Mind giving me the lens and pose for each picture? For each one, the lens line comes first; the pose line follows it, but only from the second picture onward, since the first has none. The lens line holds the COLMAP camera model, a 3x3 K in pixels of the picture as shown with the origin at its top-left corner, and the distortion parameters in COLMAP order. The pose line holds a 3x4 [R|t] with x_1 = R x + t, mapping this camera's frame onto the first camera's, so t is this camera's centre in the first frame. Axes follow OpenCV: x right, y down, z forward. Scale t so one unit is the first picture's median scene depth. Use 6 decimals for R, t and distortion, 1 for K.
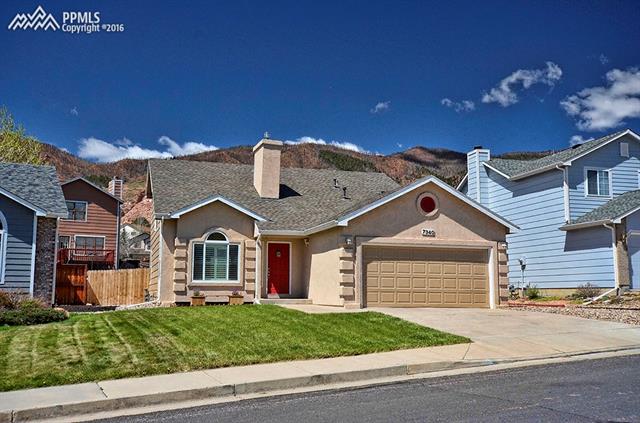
lens RADIAL K [[641.8, 0, 320.0], [0, 641.8, 211.5], [0, 0, 1]] dist [0.045024, 0.011036]
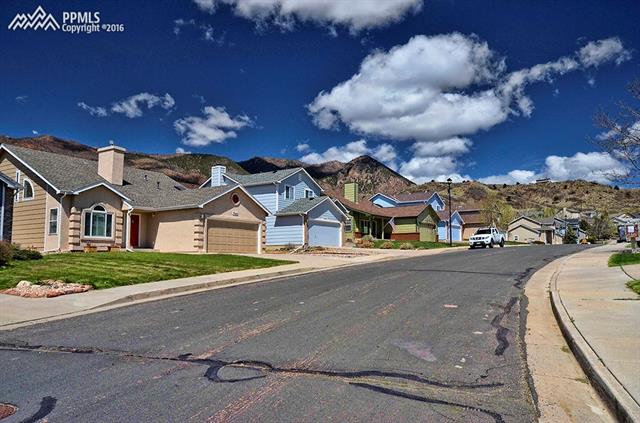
lens RADIAL K [[499.8, 0, 320.0], [0, 499.8, 211.5], [0, 0, 1]] dist [0.002810, 0.000633]
pose [[0.757437, 0.058606, 0.650273, -0.538009], [-0.075175, 0.997168, -0.002306, 0.010118], [-0.648566, -0.047137, 0.759697, -0.248035]]
